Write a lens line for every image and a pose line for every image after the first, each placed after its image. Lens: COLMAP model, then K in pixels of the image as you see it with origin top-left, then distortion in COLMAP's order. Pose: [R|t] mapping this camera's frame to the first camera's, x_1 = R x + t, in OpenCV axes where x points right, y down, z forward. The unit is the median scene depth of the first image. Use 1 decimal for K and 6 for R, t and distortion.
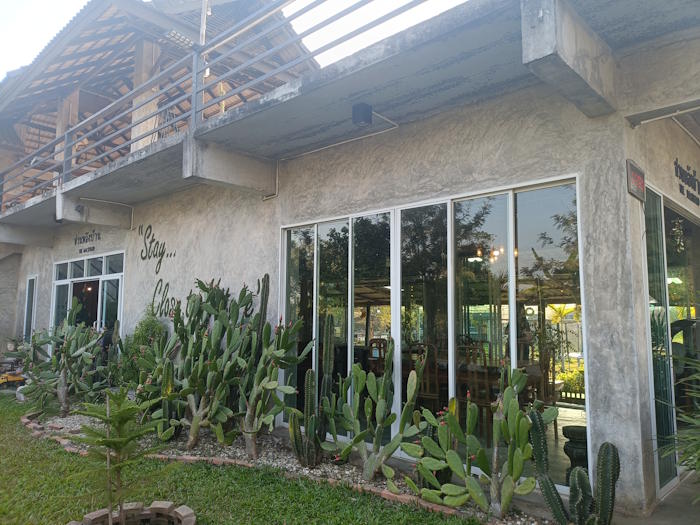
lens RADIAL K [[500.8, 0, 350.0], [0, 500.8, 262.5], [0, 0, 1]] dist [0.042870, 0.003156]
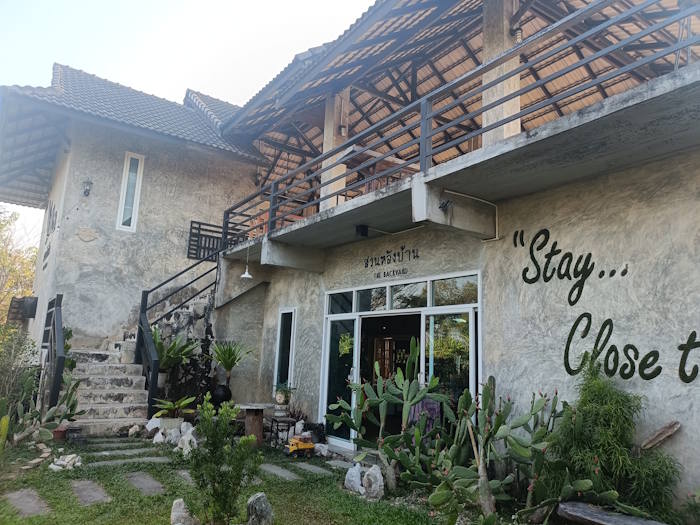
lens RADIAL K [[500.8, 0, 350.0], [0, 500.8, 262.5], [0, 0, 1]] dist [0.042870, 0.003156]
pose [[0.977893, 0.001022, -0.209102, -0.500589], [-0.020105, 0.995815, -0.089154, 0.030614], [0.208135, 0.091387, 0.973821, 0.319260]]
